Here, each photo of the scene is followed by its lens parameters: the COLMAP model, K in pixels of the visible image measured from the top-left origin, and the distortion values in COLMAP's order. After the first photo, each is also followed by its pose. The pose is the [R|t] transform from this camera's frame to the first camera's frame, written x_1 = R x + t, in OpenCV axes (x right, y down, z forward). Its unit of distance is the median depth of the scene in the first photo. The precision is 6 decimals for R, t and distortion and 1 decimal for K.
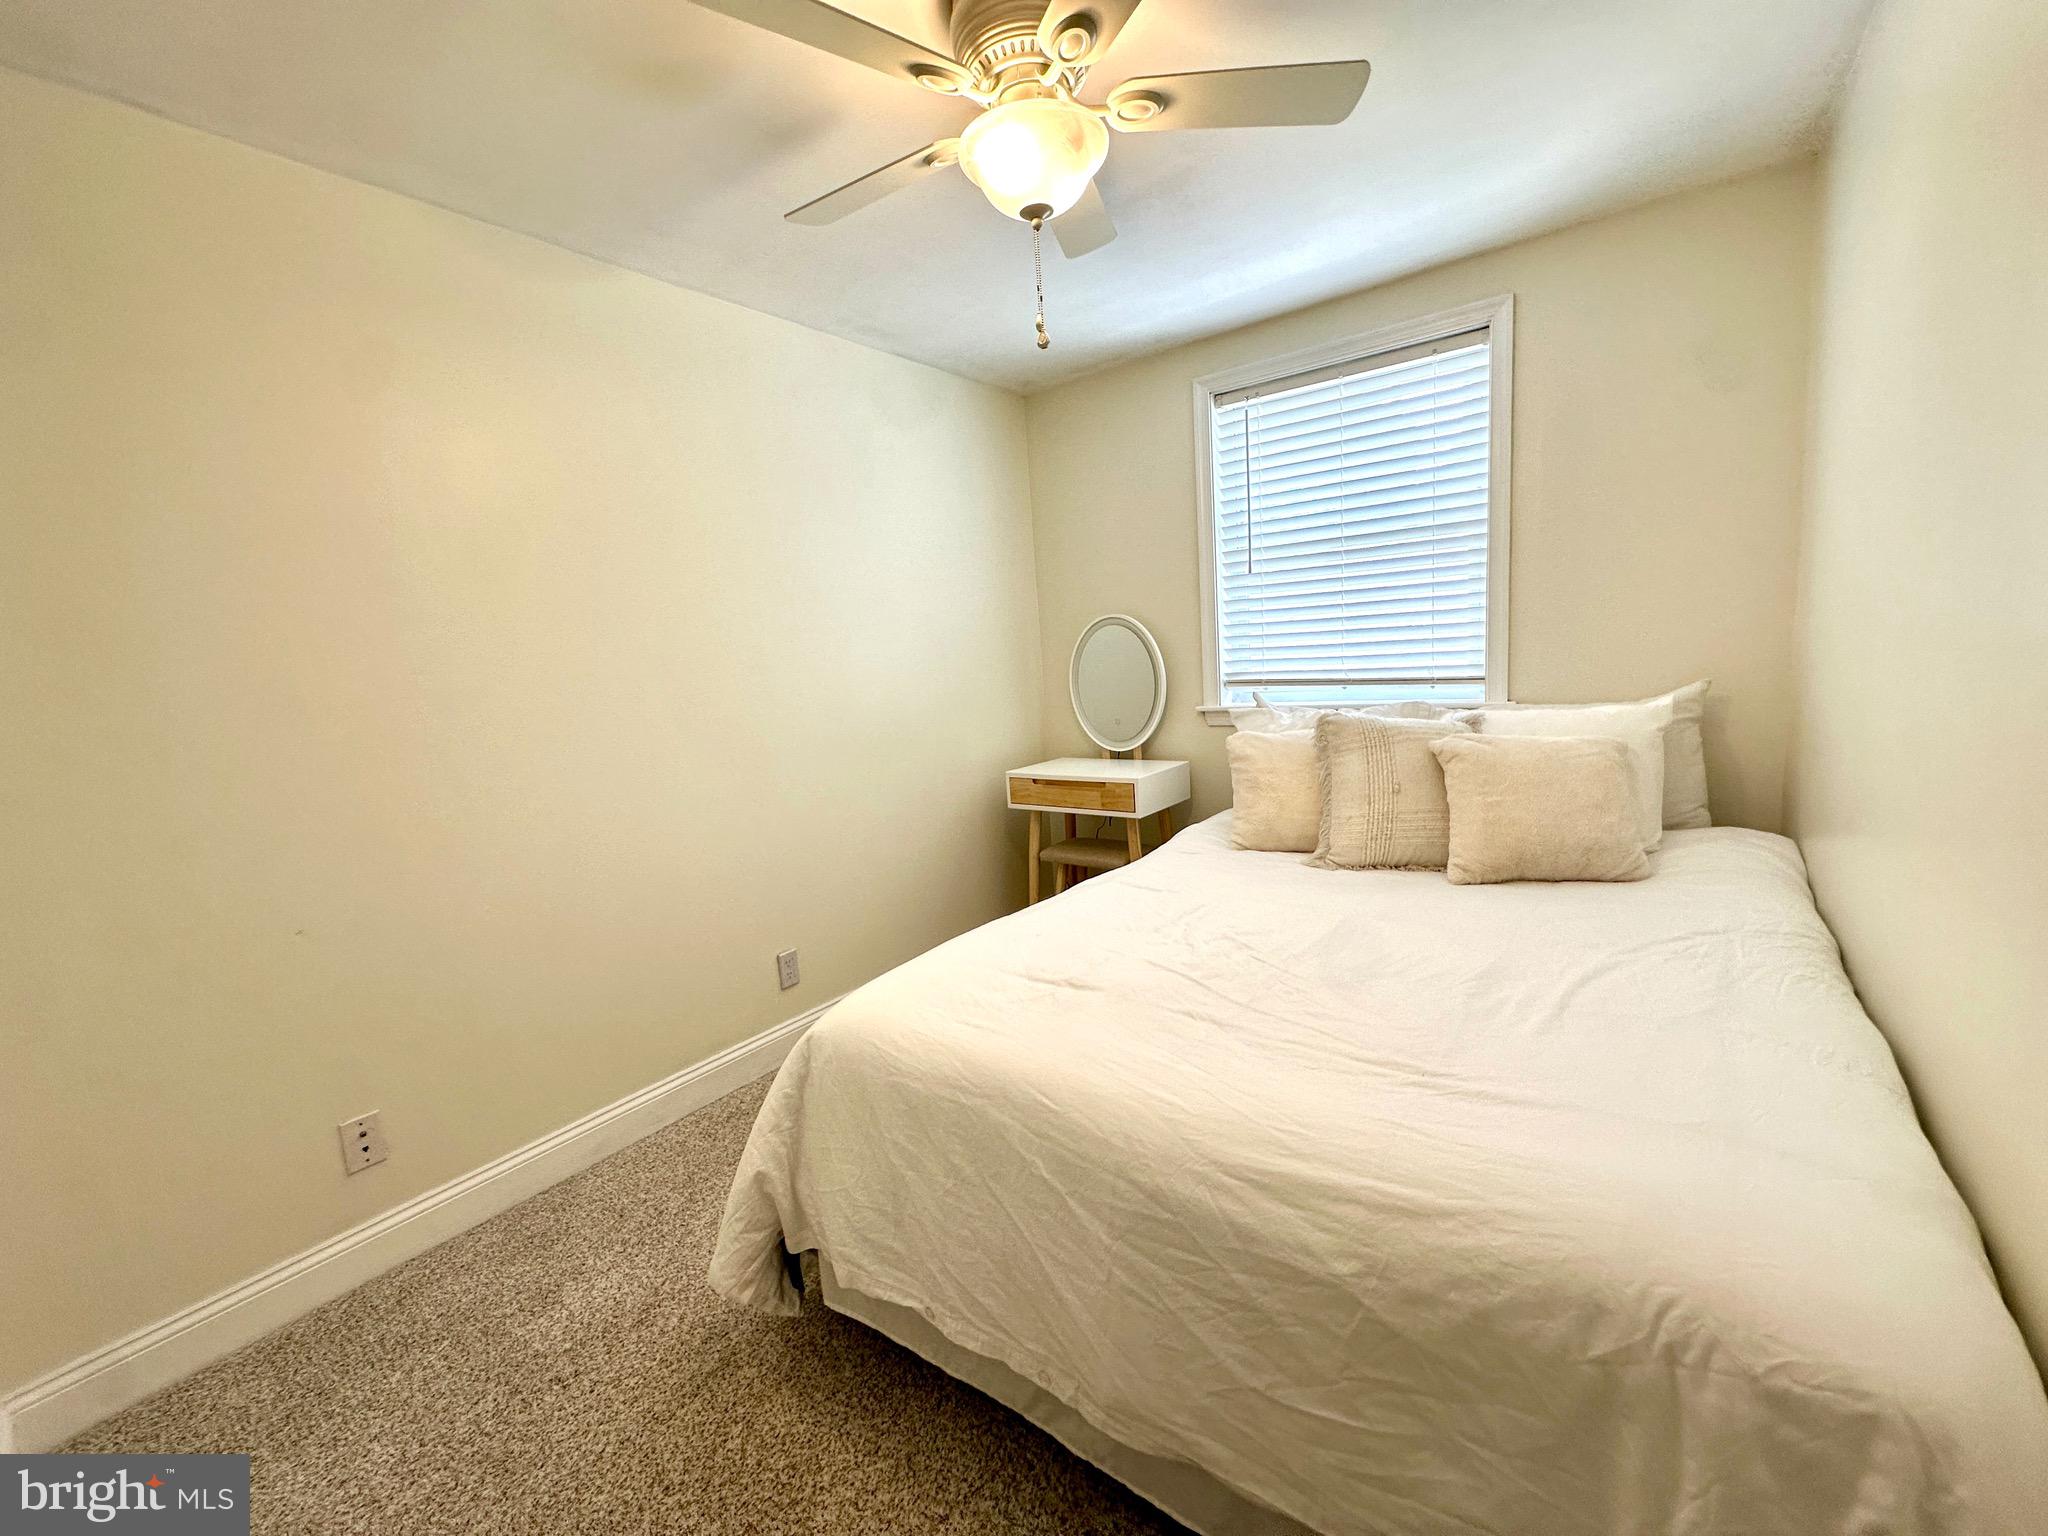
lens RADIAL K [[827.2, 0, 1023.1], [0, 827.2, 766.4], [0, 0, 1]] dist [-0.001921, -0.000155]
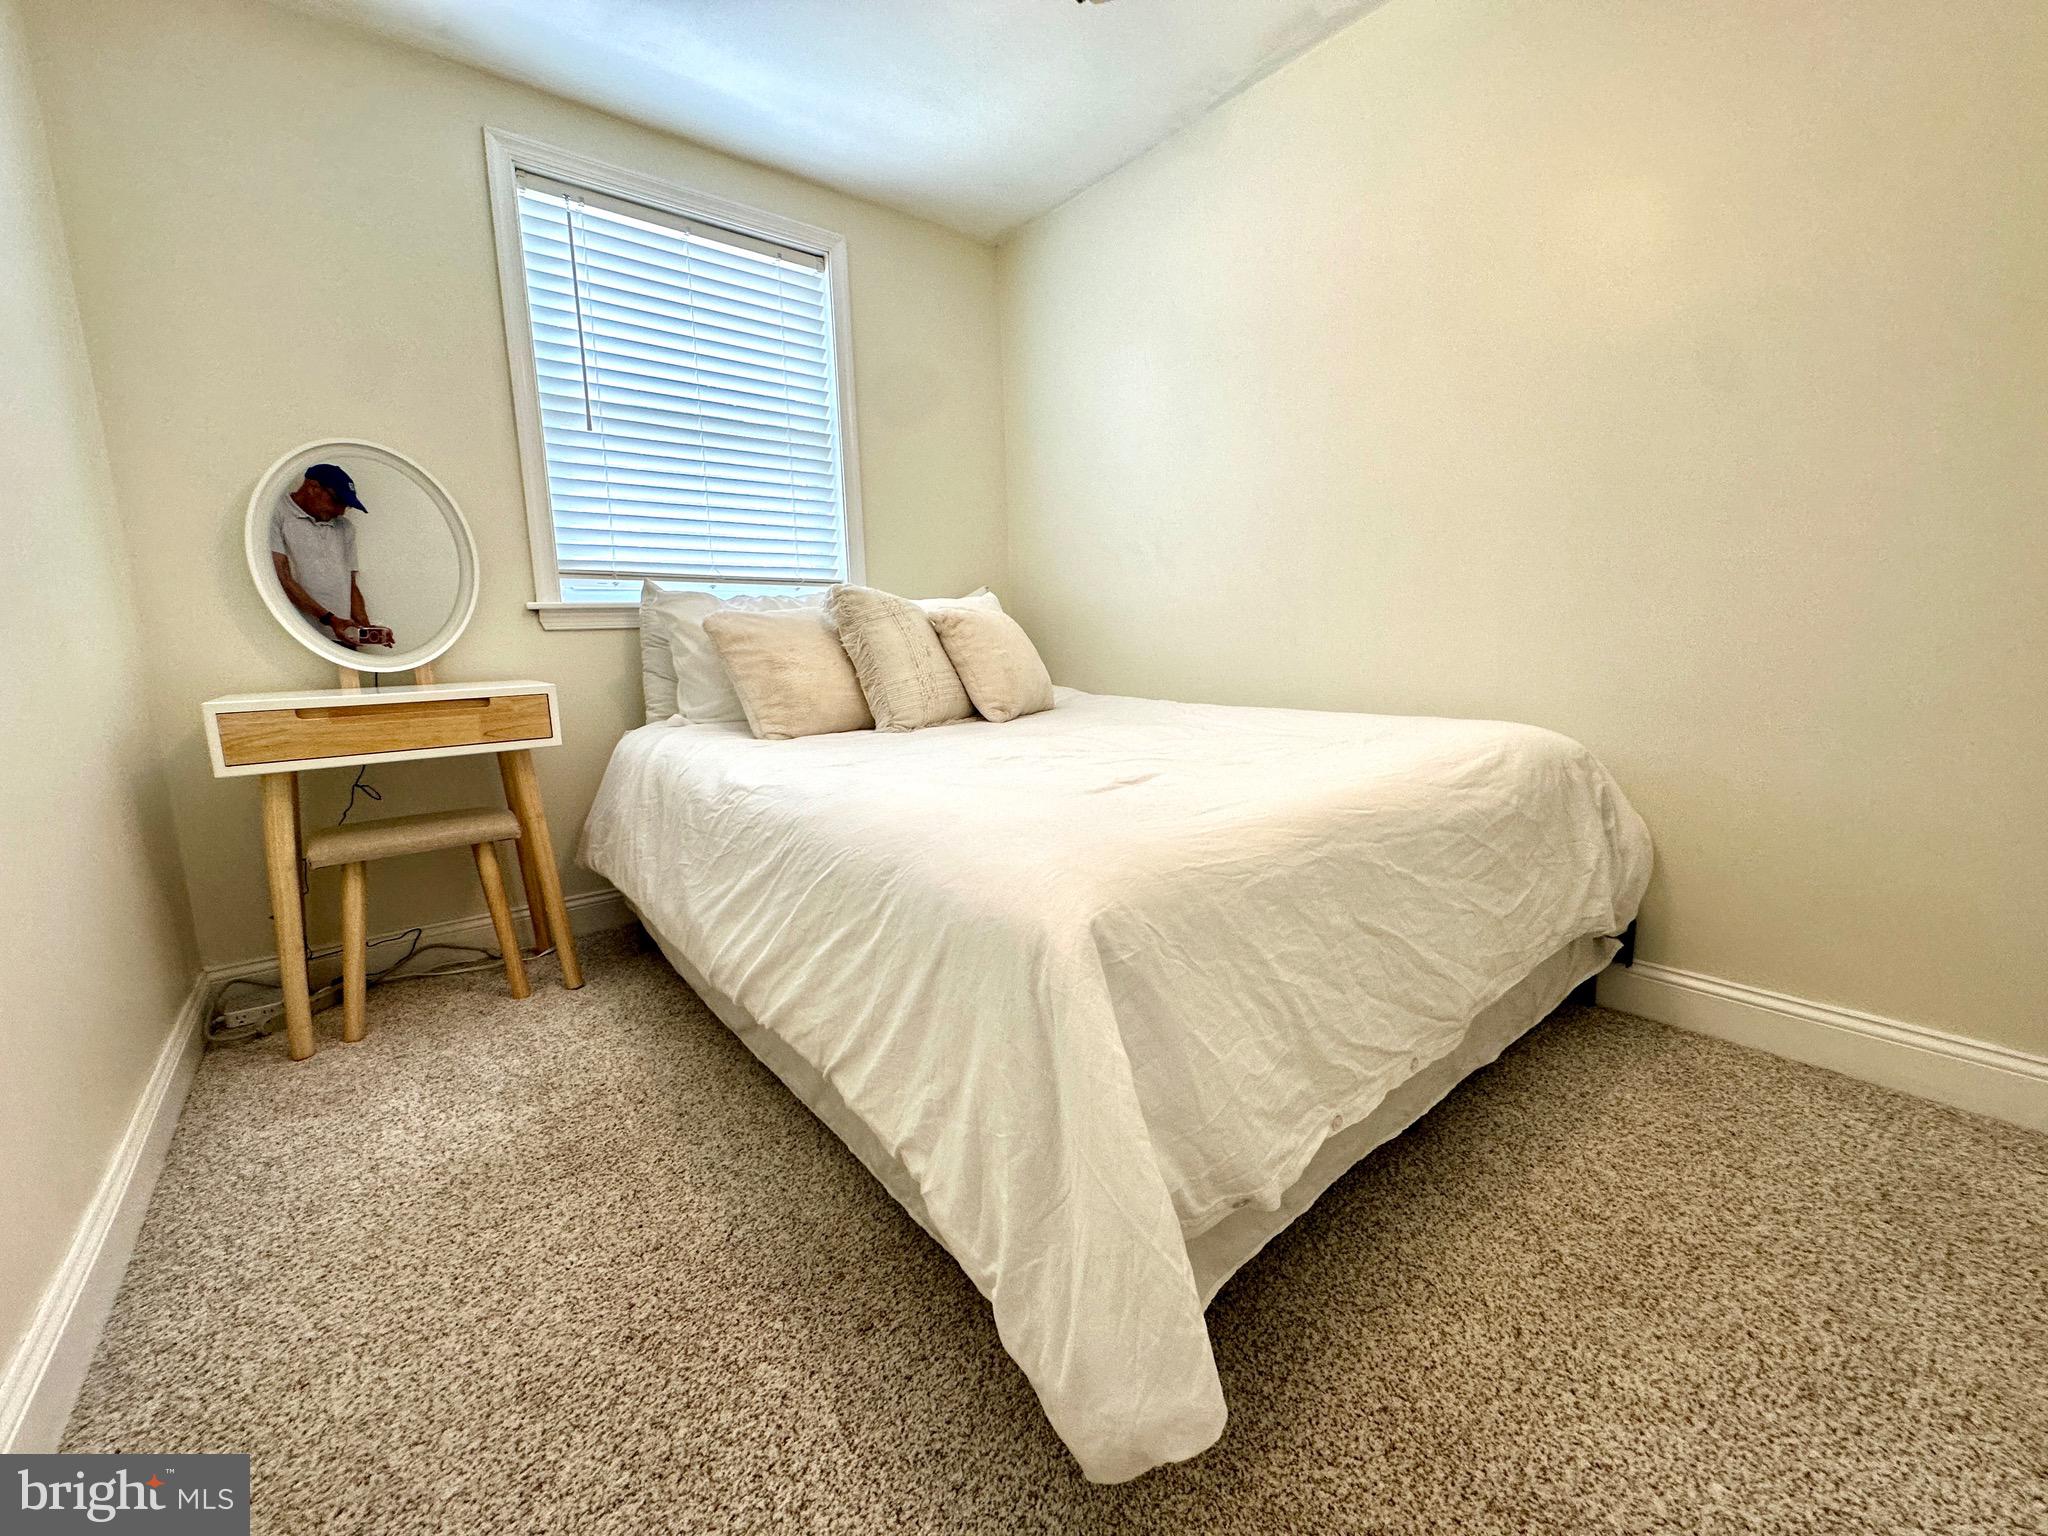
lens RADIAL K [[827.2, 0, 1021.3], [0, 827.2, 770.5], [0, 0, 1]] dist [-0.001921, -0.000155]
pose [[0.241233, -0.095248, 0.965782, -0.431076], [0.147908, 0.987154, 0.060411, 0.100360], [-0.959130, 0.128274, 0.252223, 0.478022]]
